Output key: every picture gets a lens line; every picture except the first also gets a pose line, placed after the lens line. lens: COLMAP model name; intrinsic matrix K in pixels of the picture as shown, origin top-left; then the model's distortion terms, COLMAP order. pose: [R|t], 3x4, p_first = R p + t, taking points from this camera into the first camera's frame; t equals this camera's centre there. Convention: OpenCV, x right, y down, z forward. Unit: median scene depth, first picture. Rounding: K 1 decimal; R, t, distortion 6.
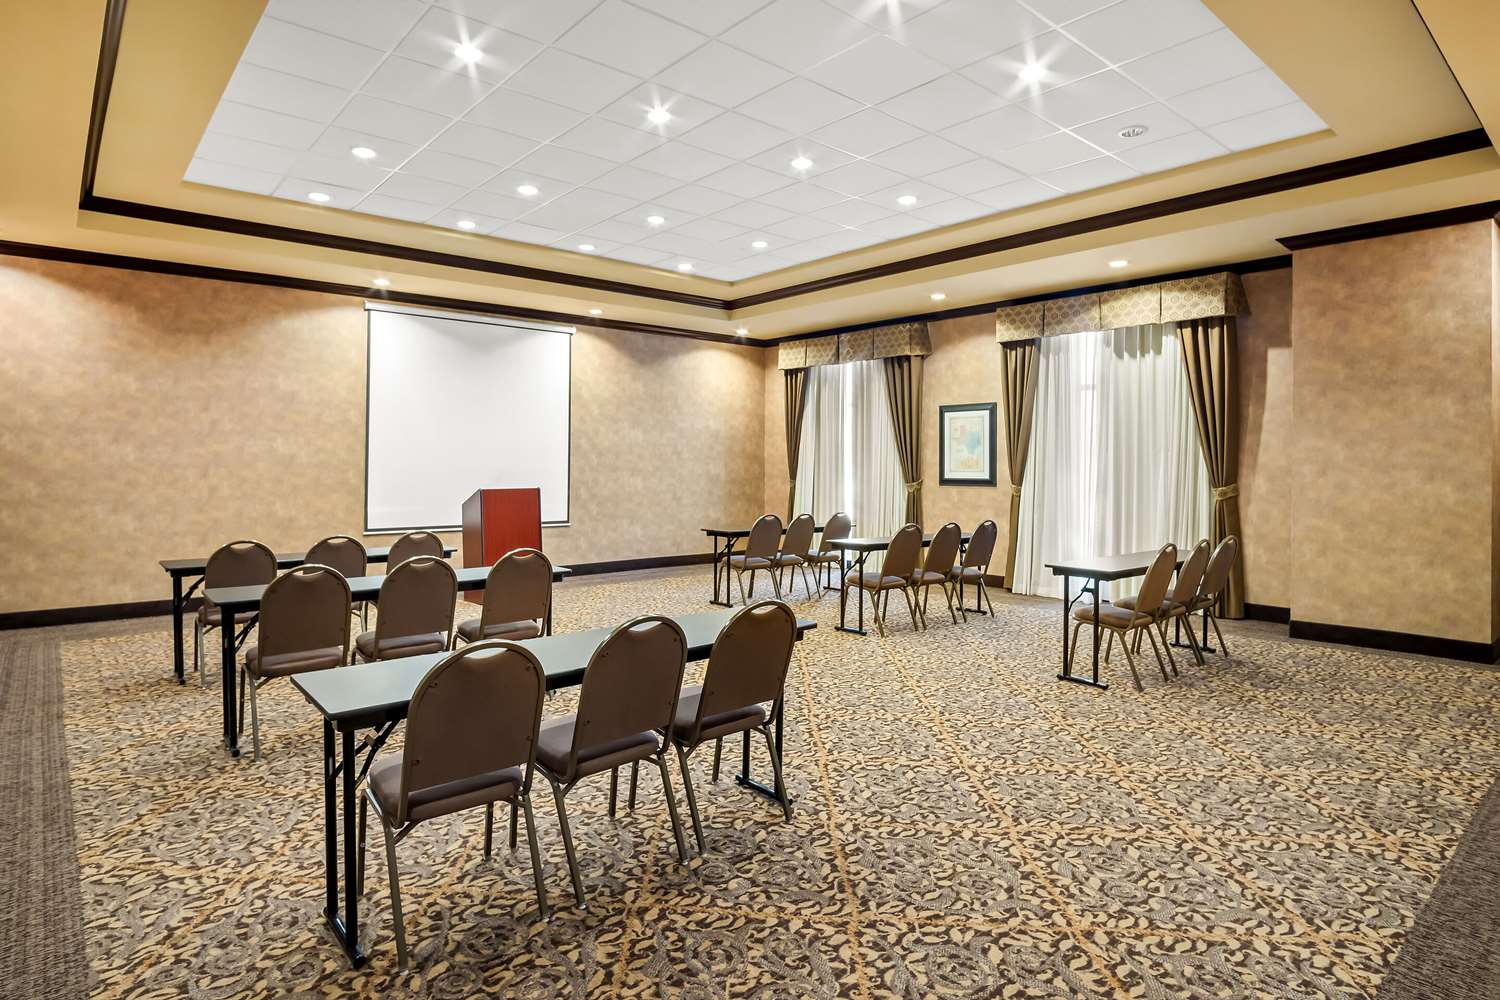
lens RADIAL K [[831.2, 0, 749.8], [0, 831.2, 475.9], [0, 0, 1]] dist [0.002389, 0.000413]
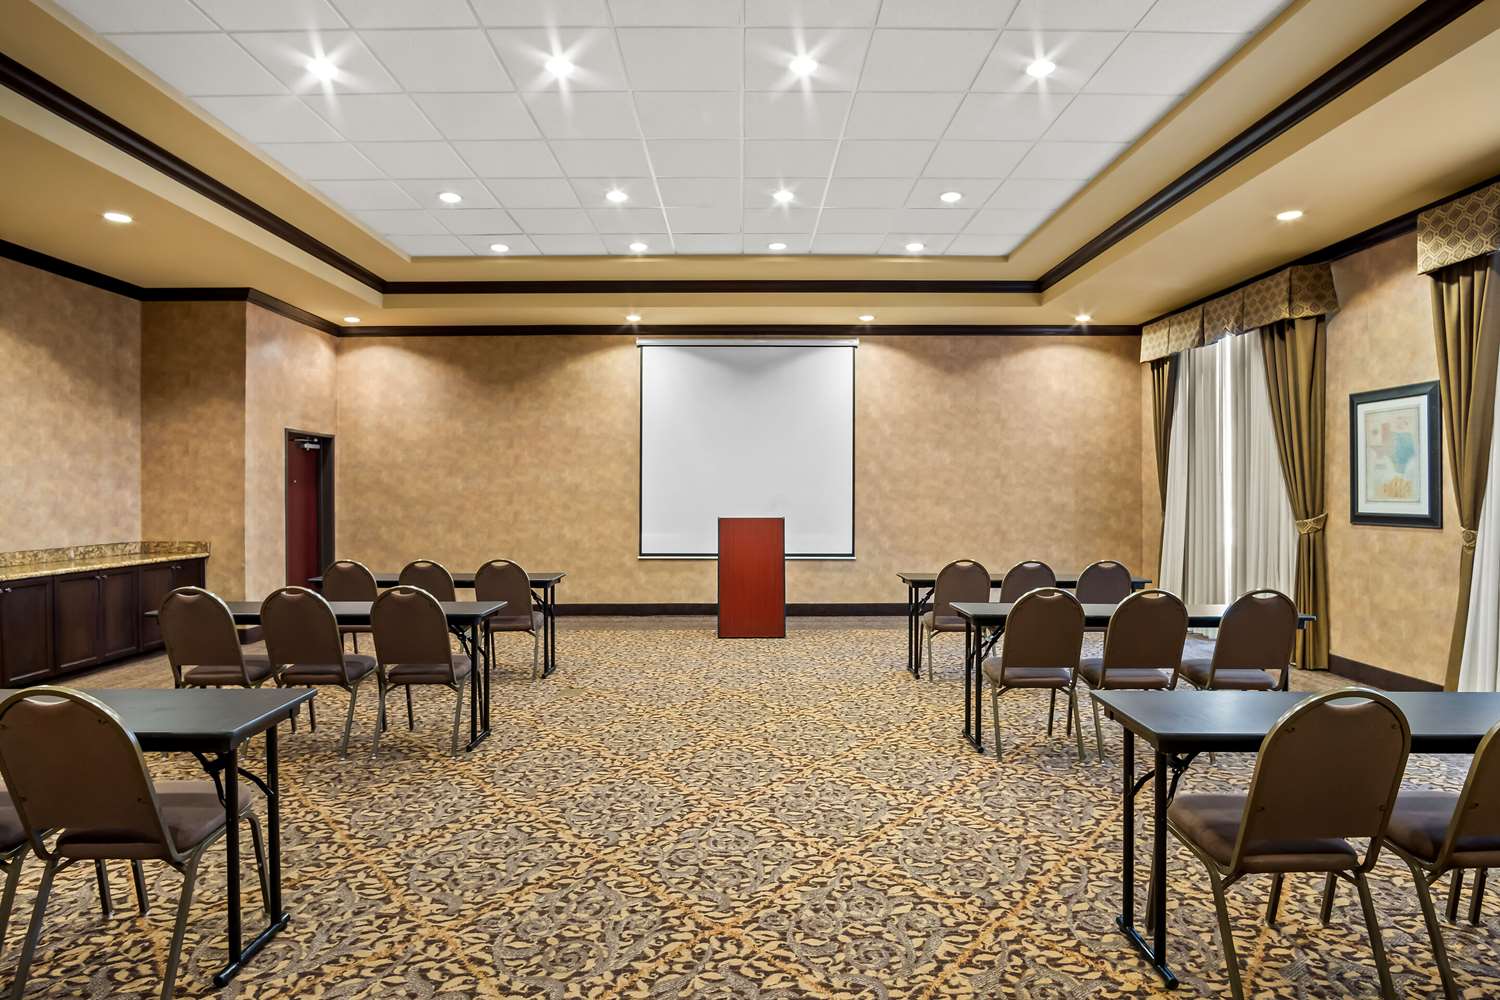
lens RADIAL K [[814.2, 0, 750.0], [0, 814.2, 500.0], [0, 0, 1]] dist [-0.004413, -0.000242]
pose [[0.767959, 0.004065, -0.640486, 0.298380], [-0.005119, 0.999987, 0.000208, -0.004796], [0.640478, 0.003119, 0.767970, 0.283310]]
